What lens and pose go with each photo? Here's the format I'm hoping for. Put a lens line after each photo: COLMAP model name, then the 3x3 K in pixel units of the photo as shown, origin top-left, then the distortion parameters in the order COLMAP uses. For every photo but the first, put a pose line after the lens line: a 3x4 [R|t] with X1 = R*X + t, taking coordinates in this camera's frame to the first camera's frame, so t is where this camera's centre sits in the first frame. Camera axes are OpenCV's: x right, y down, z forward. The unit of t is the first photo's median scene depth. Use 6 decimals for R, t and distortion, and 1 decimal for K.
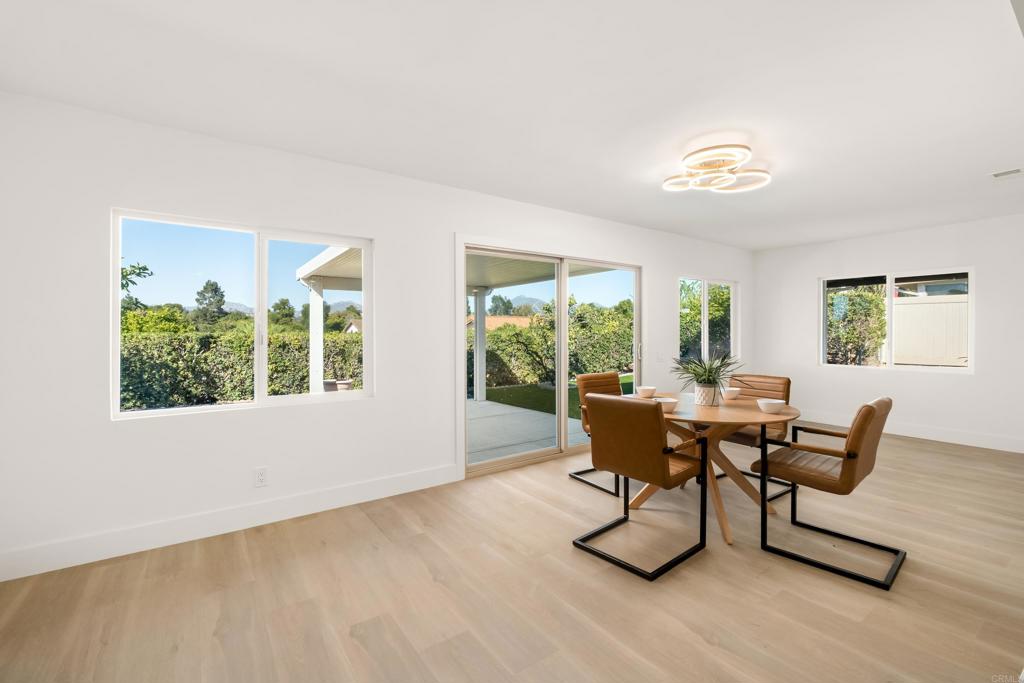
lens RADIAL K [[442.2, 0, 502.5], [0, 442.2, 340.4], [0, 0, 1]] dist [-0.009887, 0.000328]
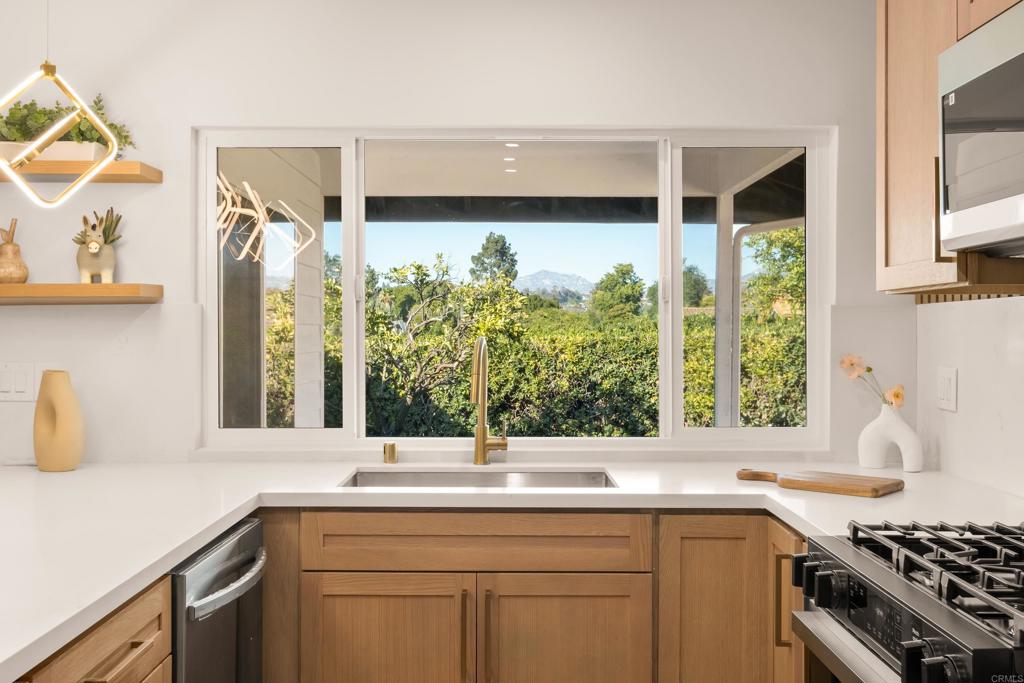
lens RADIAL K [[1041.6, 0, 507.6], [0, 1041.6, 338.6], [0, 0, 1]] dist [-0.051252, 0.000000]
pose [[0.828547, 0.004505, -0.559901, 0.927890], [-0.012586, 0.999865, -0.010580, -0.013621], [0.559778, 0.015813, 0.828492, 0.219206]]
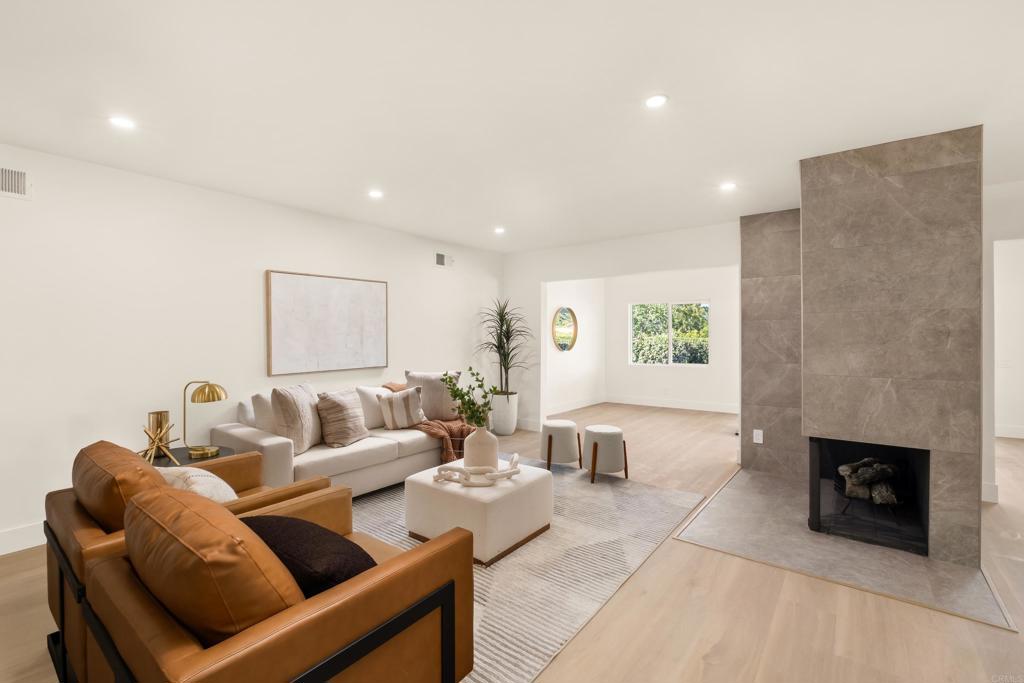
lens RADIAL K [[442.2, 0, 505.7], [0, 442.2, 338.3], [0, 0, 1]] dist [-0.009887, 0.000328]
pose [[0.287597, 0.002891, -0.957747, 0.587535], [-0.013557, 0.999908, -0.001052, -0.002813], [0.957656, 0.013287, 0.287609, -0.256536]]
